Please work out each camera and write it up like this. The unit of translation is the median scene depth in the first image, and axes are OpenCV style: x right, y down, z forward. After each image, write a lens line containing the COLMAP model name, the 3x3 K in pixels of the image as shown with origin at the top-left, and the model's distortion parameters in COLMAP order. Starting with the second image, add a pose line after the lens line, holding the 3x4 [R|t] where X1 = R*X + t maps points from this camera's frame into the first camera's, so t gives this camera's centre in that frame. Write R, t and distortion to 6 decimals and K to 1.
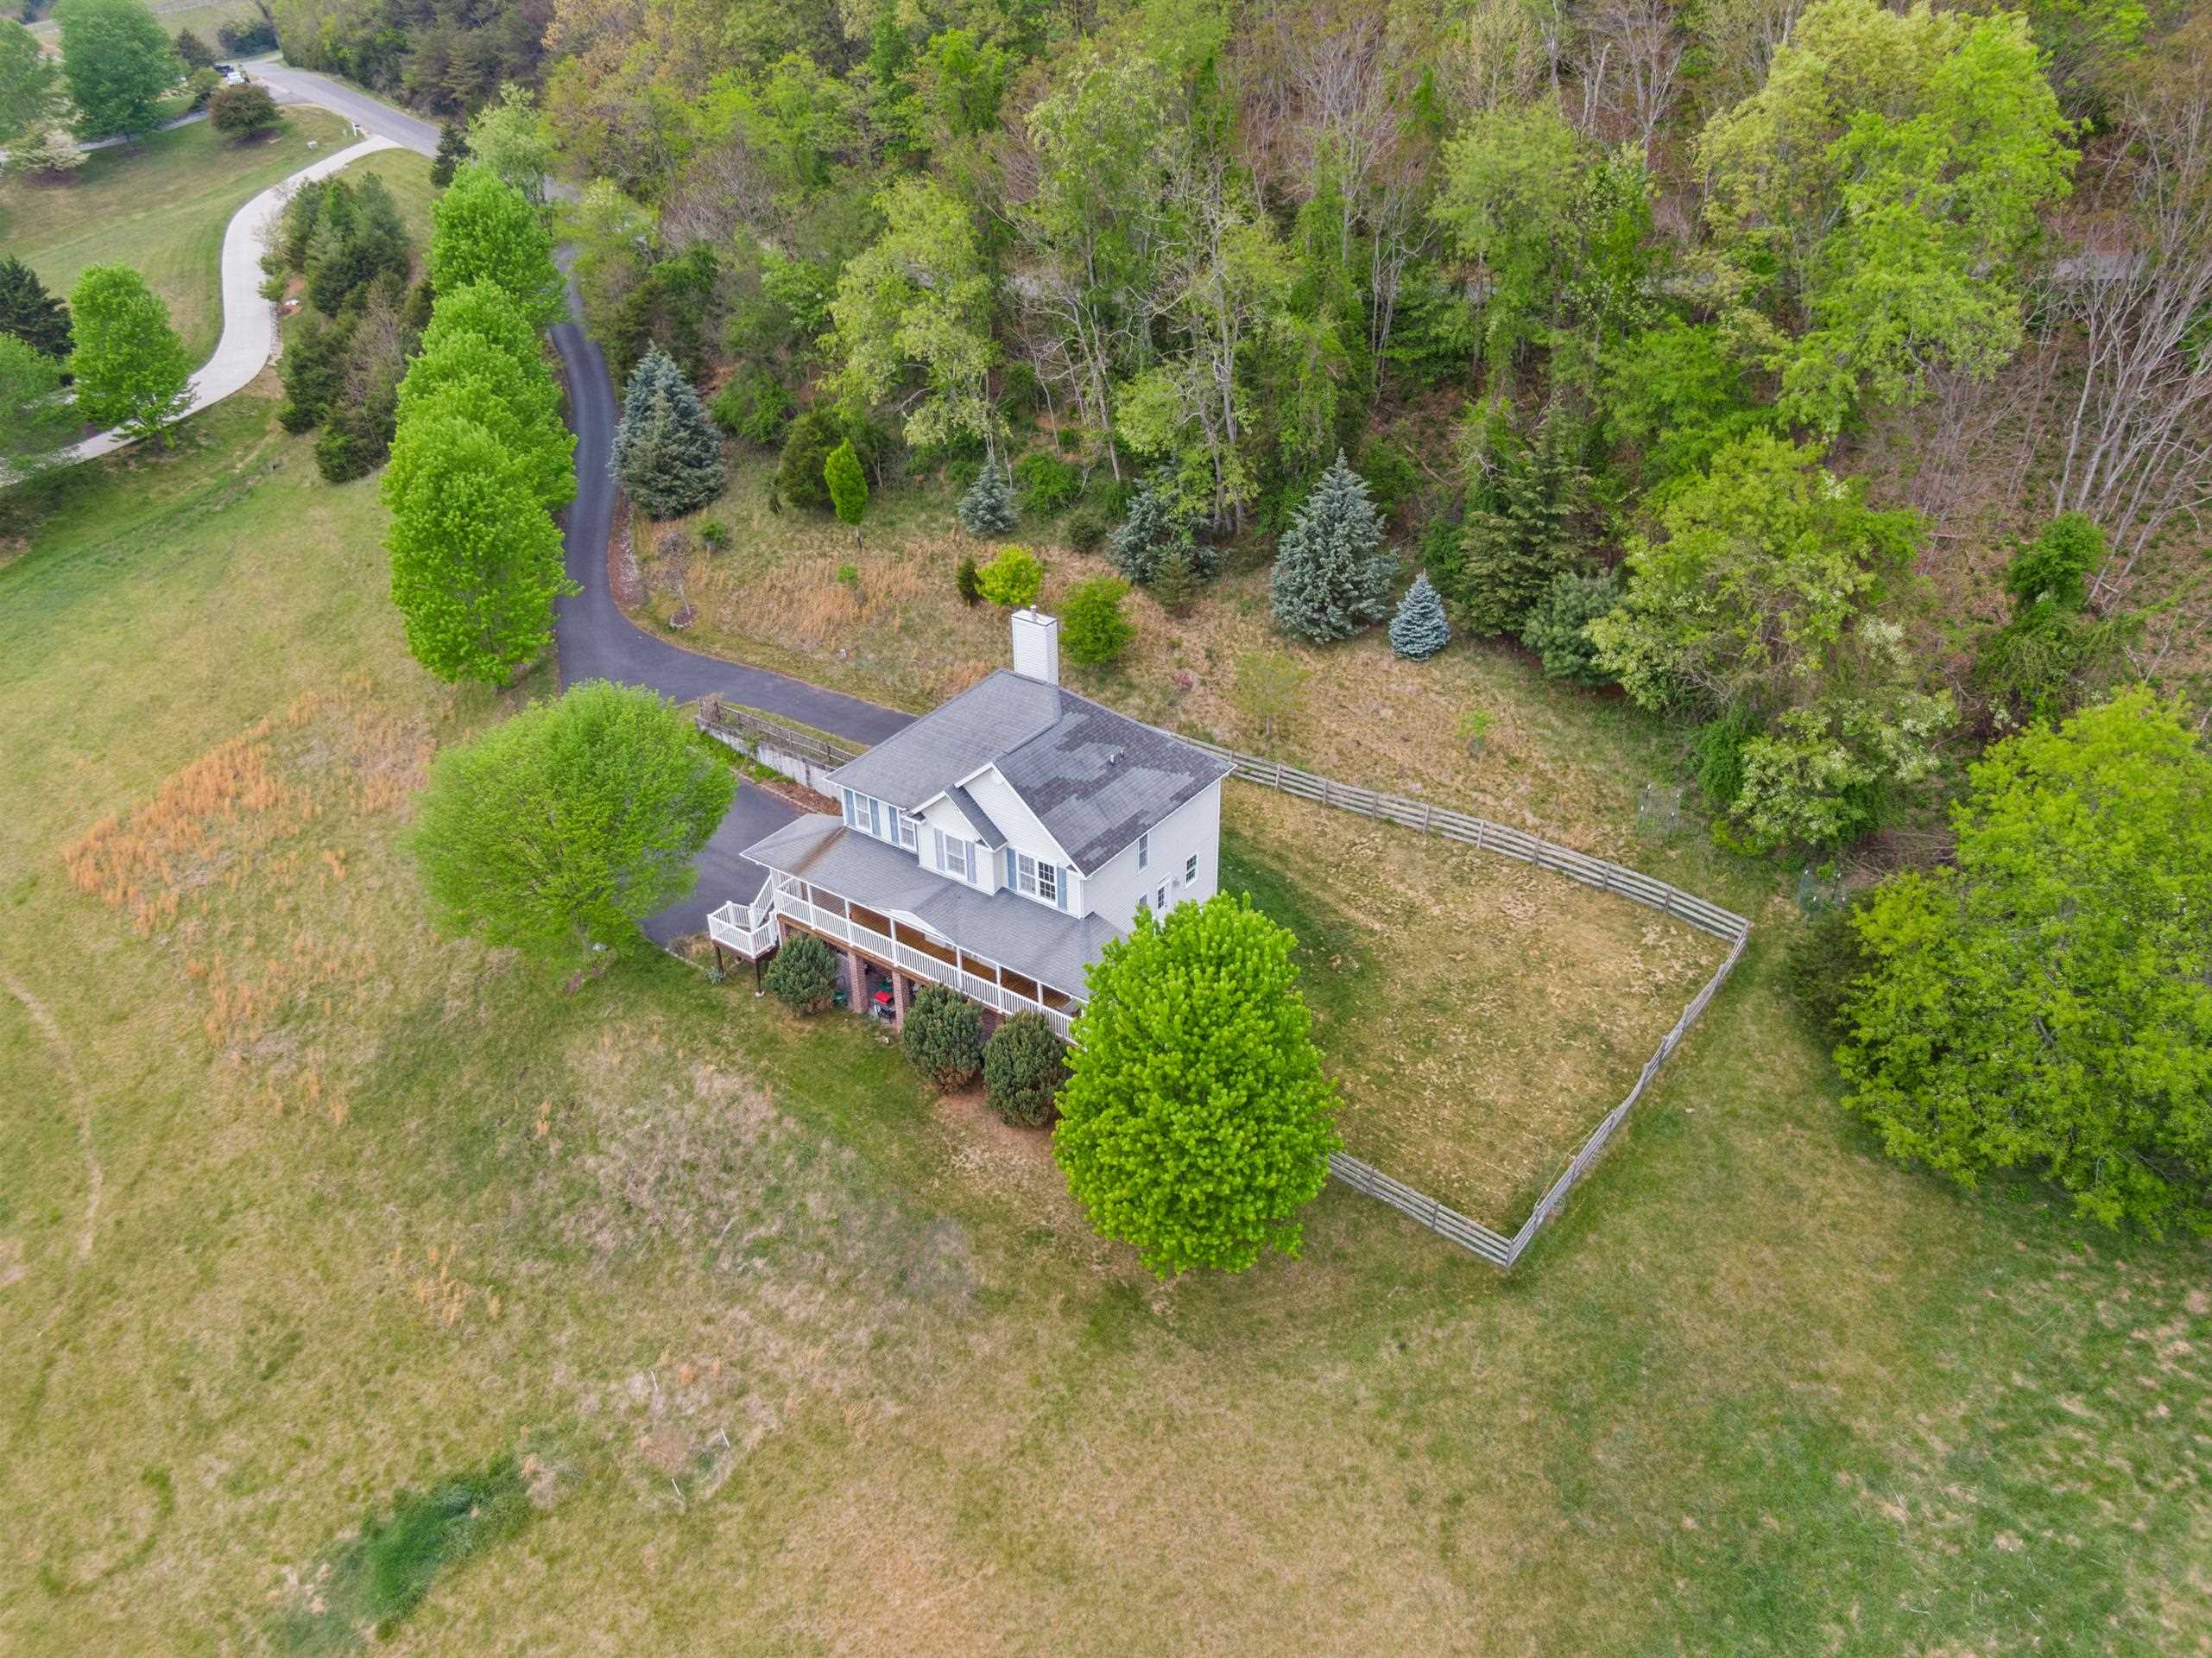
lens RADIAL K [[1591.5, 0, 1103.1], [0, 1591.5, 835.8], [0, 0, 1]] dist [0.024512, -0.028940]
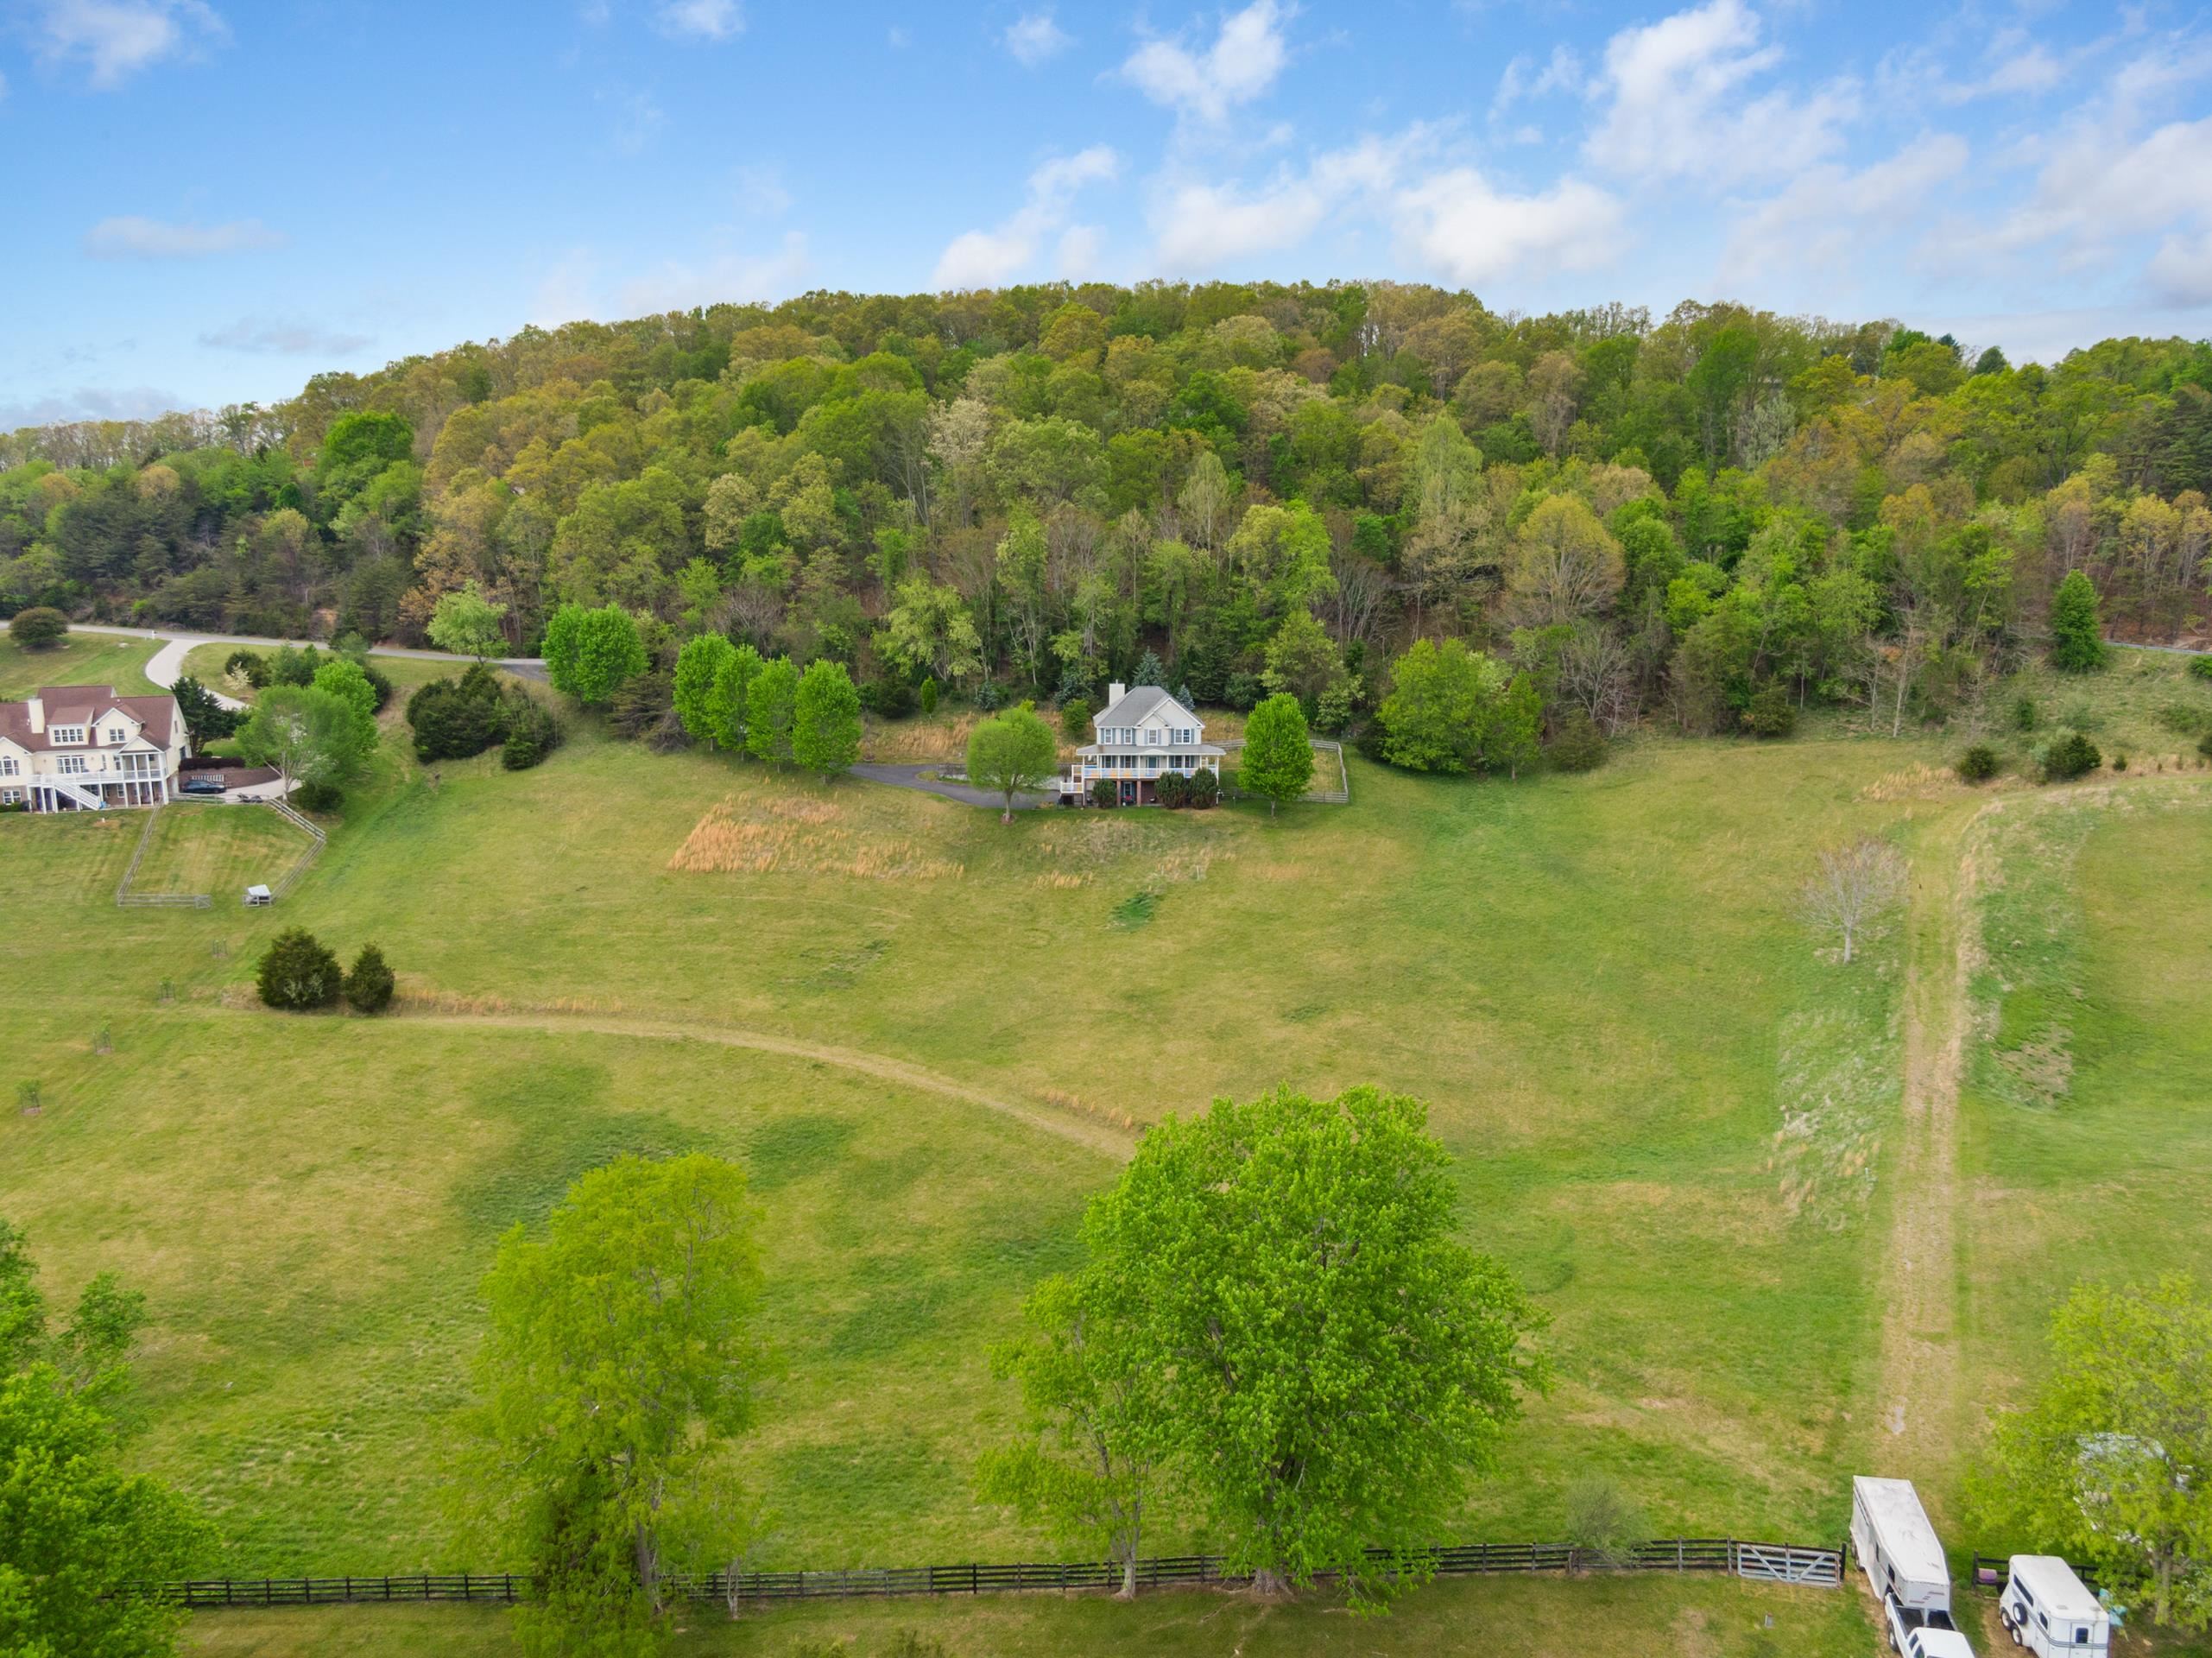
lens RADIAL K [[1591.5, 0, 1093.1], [0, 1591.5, 816.6], [0, 0, 1]] dist [0.024512, -0.028940]
pose [[0.801520, -0.096125, 0.590192, -2.005595], [0.300464, 0.918090, -0.258519, 0.910284], [-0.516999, 0.384539, 0.764749, -1.237014]]
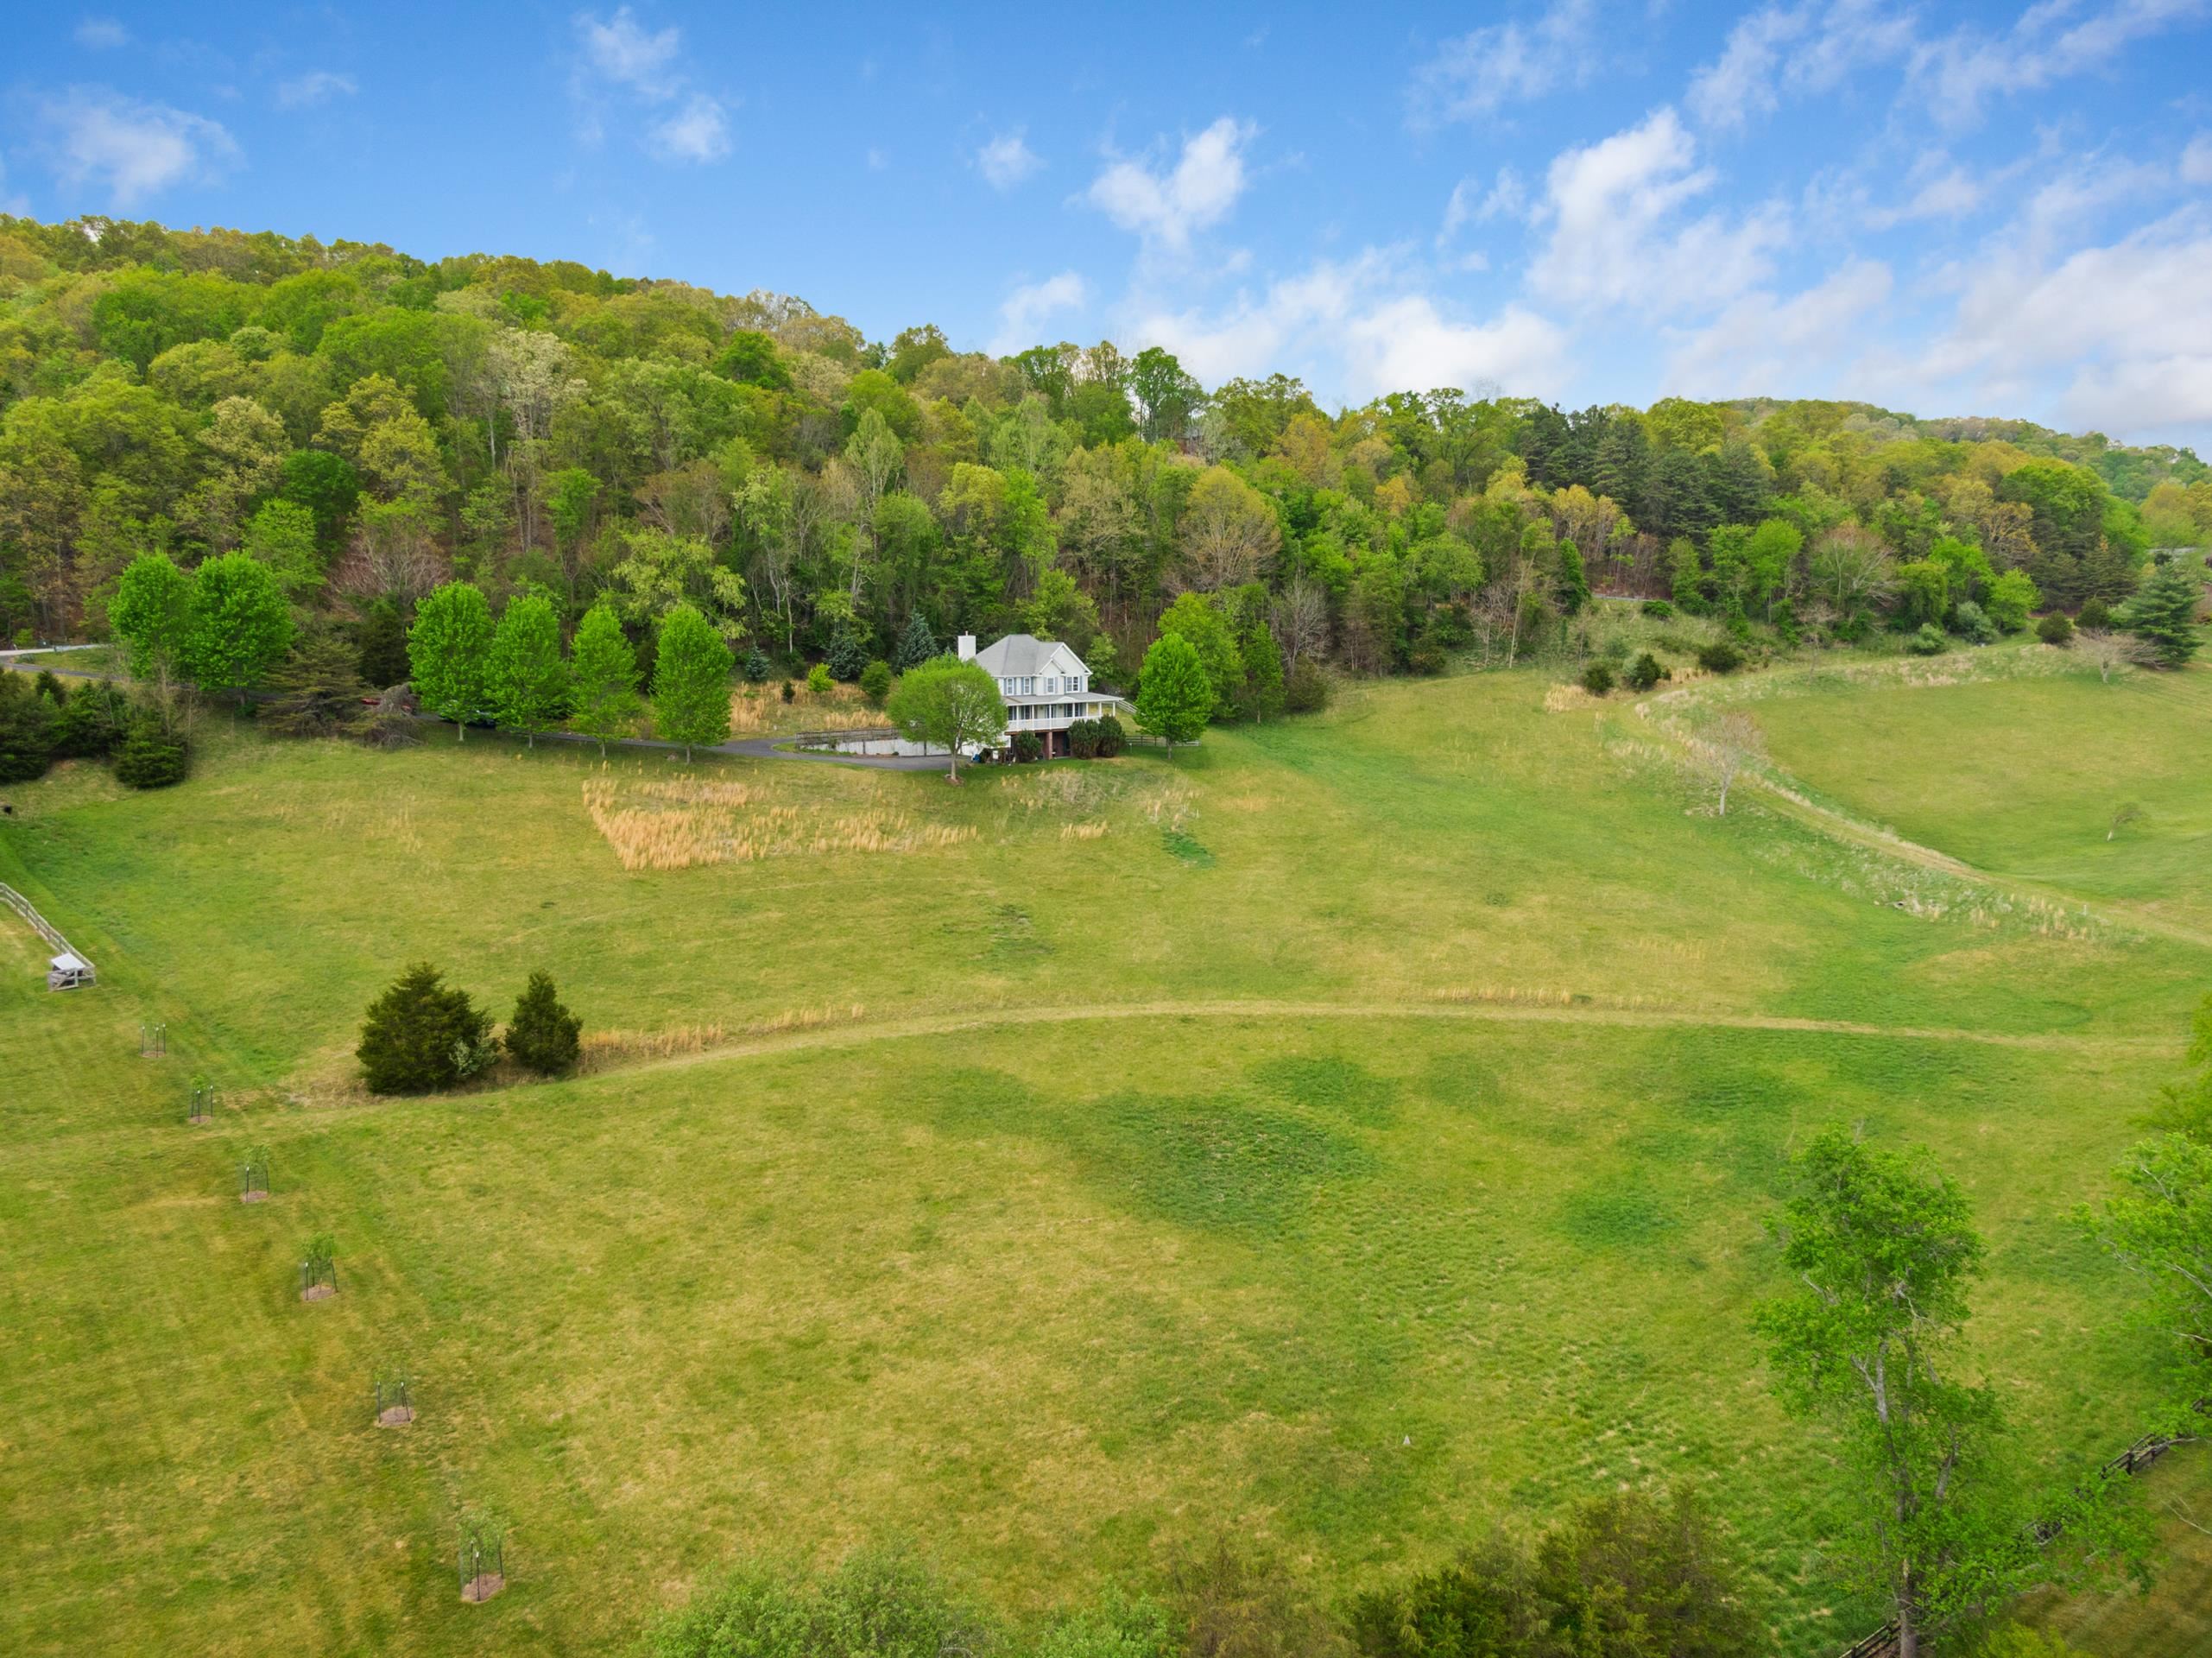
lens RADIAL K [[1591.5, 0, 1099.3], [0, 1591.5, 829.0], [0, 0, 1]] dist [0.024512, -0.028940]
pose [[0.243494, -0.129199, 0.961259, -2.868033], [0.494459, 0.869160, -0.008429, 0.305319], [-0.834399, 0.477355, 0.275520, 0.244175]]
